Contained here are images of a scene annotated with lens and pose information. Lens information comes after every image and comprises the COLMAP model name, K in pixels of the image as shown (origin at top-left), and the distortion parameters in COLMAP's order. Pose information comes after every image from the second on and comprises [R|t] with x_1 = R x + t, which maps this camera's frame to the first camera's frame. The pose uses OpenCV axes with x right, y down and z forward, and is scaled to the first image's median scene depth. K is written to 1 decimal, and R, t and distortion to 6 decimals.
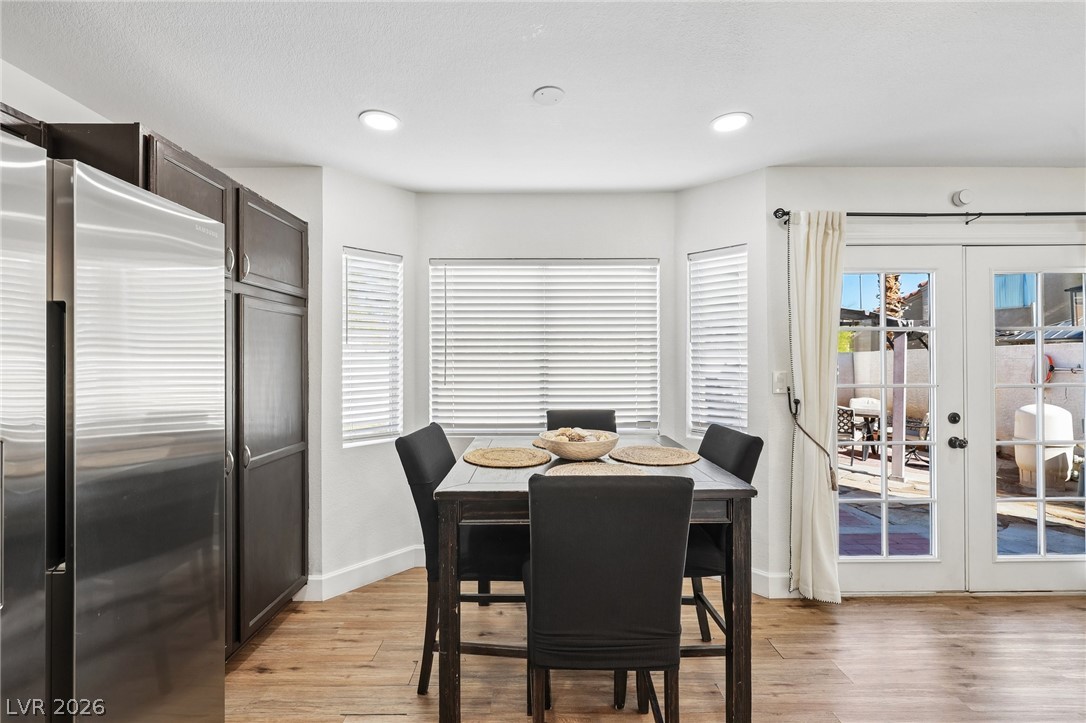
lens RADIAL K [[454.3, 0, 539.5], [0, 454.3, 360.3], [0, 0, 1]] dist [-0.000822, 0.000047]
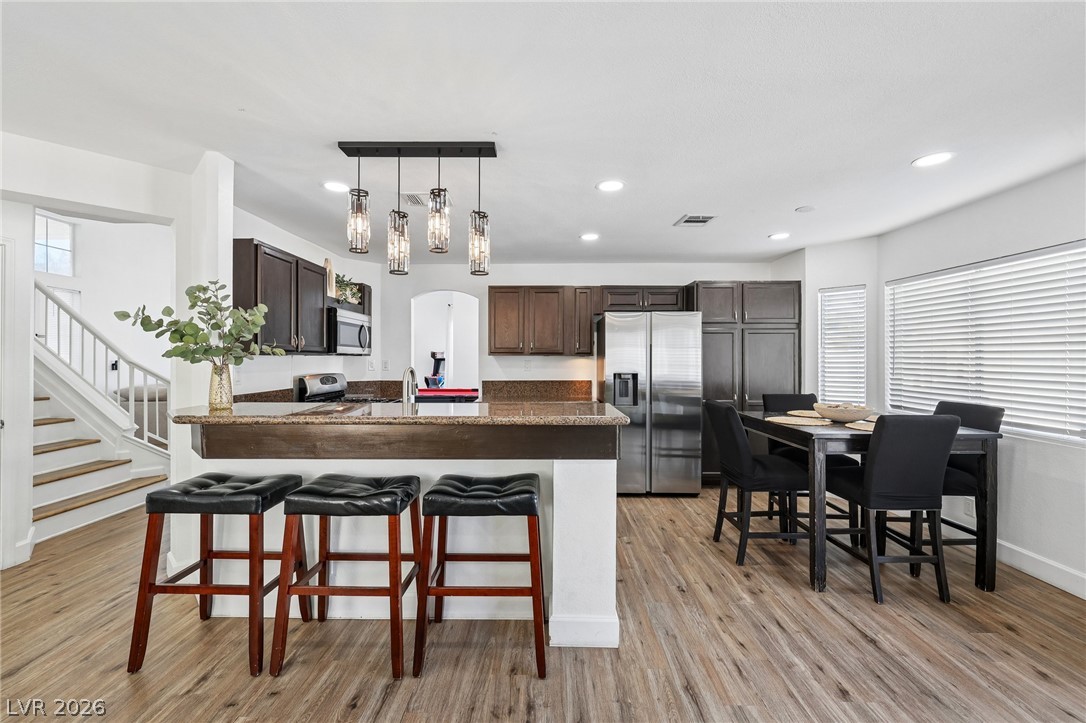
lens RADIAL K [[454.3, 0, 540.0], [0, 454.3, 356.4], [0, 0, 1]] dist [-0.000822, 0.000047]
pose [[-0.016051, 0.004874, -0.999859, 1.310874], [0.002674, 0.999985, 0.004832, -0.013869], [0.999868, -0.002596, -0.016063, -0.006795]]
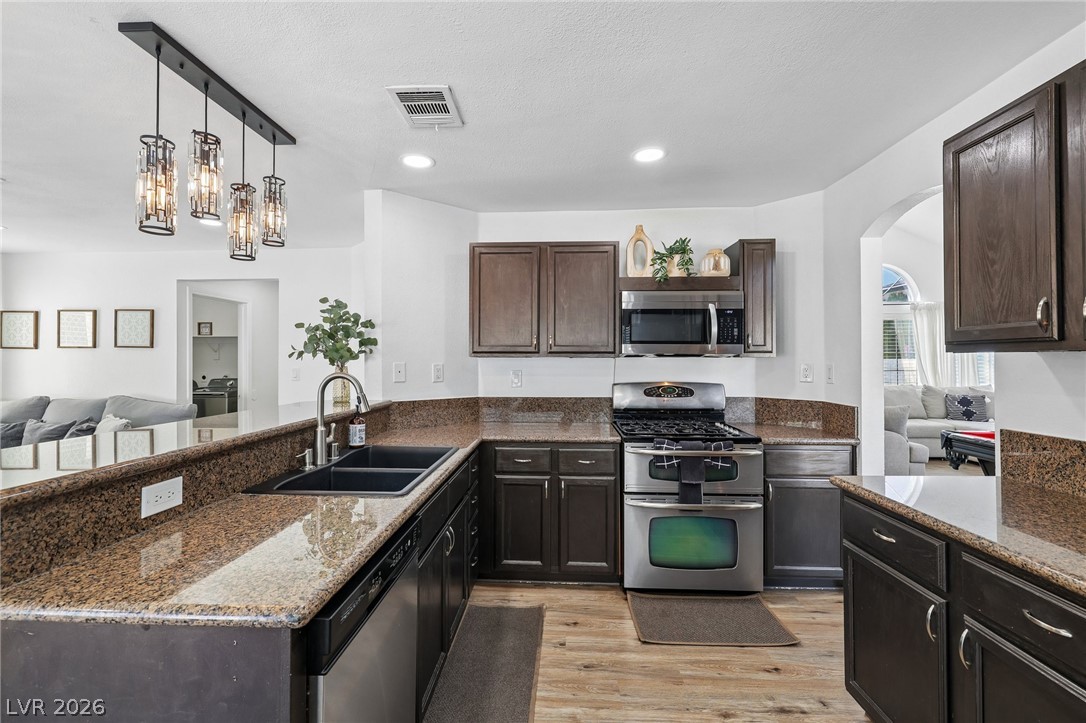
lens RADIAL K [[454.3, 0, 541.1], [0, 454.3, 357.3], [0, 0, 1]] dist [-0.000822, 0.000047]
pose [[-0.998607, 0.008542, 0.052060, -0.099307], [0.007946, 0.999901, -0.011640, 0.000564], [-0.052154, -0.011210, -0.998576, 0.412386]]
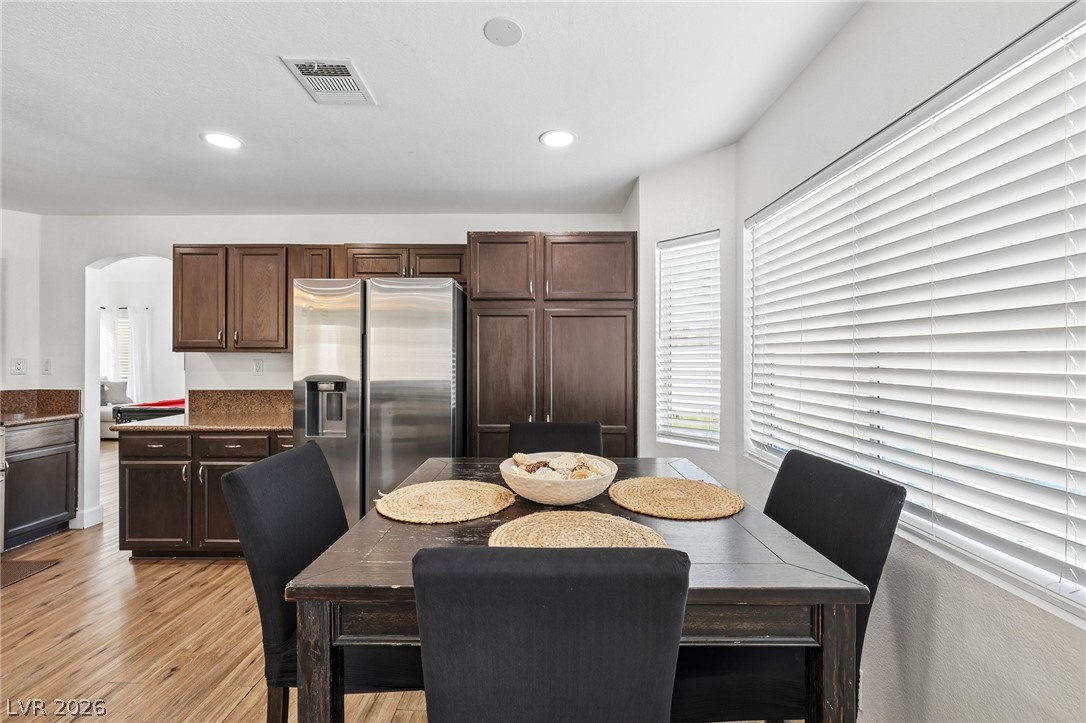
lens RADIAL K [[454.3, 0, 538.5], [0, 454.3, 355.2], [0, 0, 1]] dist [-0.000822, 0.000047]
pose [[-0.017034, 0.001984, -0.999853, 0.607942], [0.000989, 0.999998, 0.001967, -0.000963], [0.999854, -0.000955, -0.017036, 0.779597]]
